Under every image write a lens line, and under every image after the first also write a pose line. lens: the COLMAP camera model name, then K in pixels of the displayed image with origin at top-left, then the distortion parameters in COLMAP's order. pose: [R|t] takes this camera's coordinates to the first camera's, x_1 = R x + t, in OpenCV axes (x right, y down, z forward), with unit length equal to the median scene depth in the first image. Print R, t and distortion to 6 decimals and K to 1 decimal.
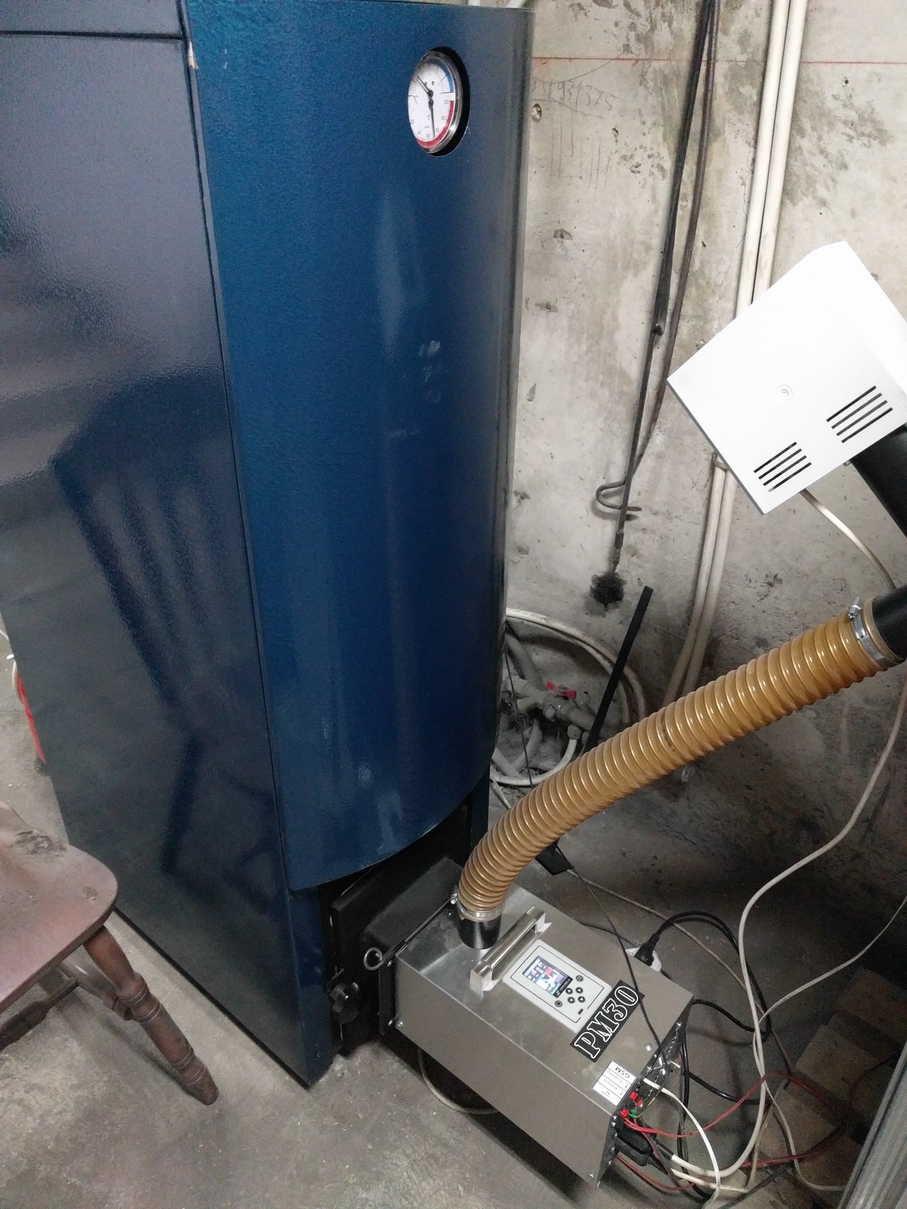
lens RADIAL K [[912.7, 0, 451.3], [0, 912.7, 604.3], [0, 0, 1]] dist [0.006906, 0.025314]
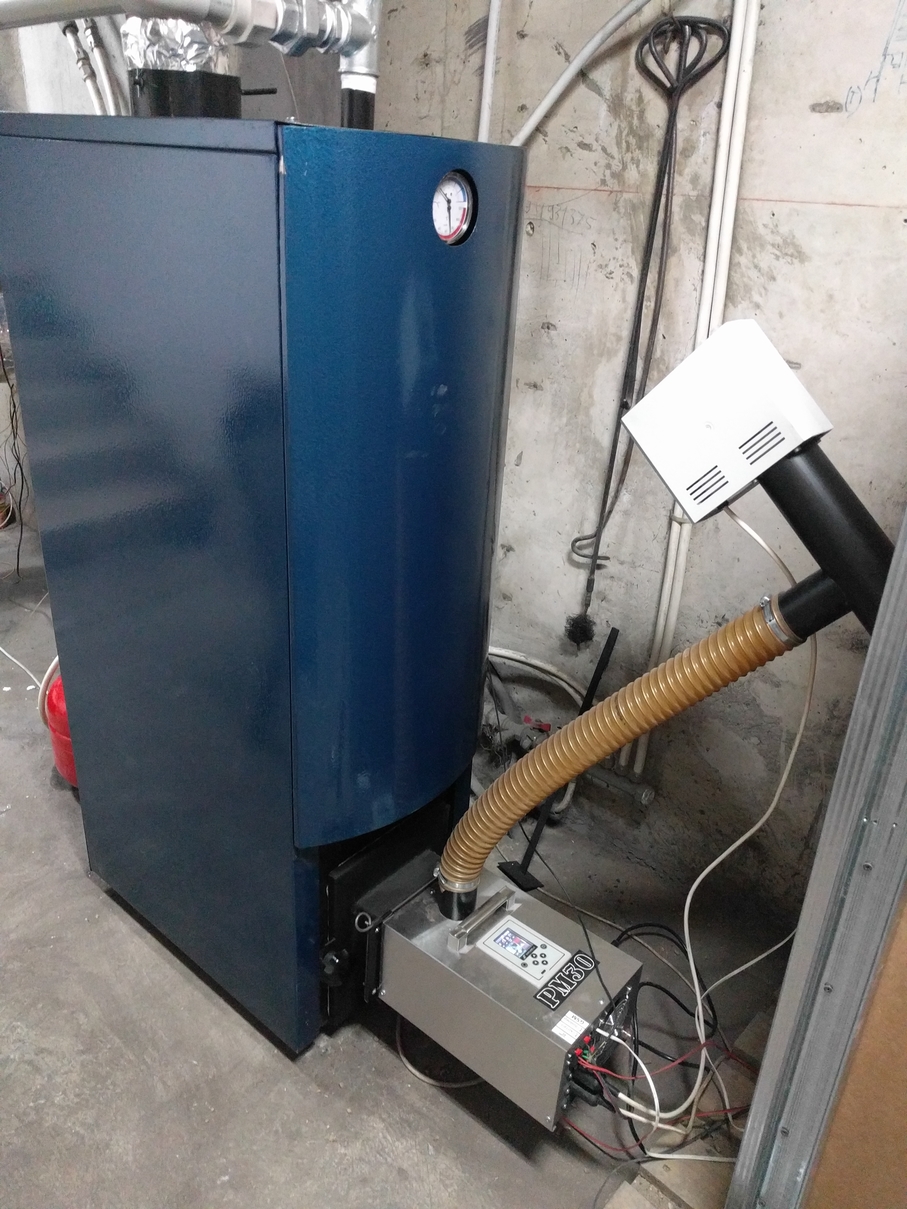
lens RADIAL K [[909.1, 0, 449.9], [0, 909.1, 605.5], [0, 0, 1]] dist [0.031022, -0.001331]
pose [[0.999018, 0.042550, 0.012382, -0.007855], [-0.040884, 0.992759, -0.112955, 0.110724], [-0.017099, 0.112338, 0.993523, -0.161589]]
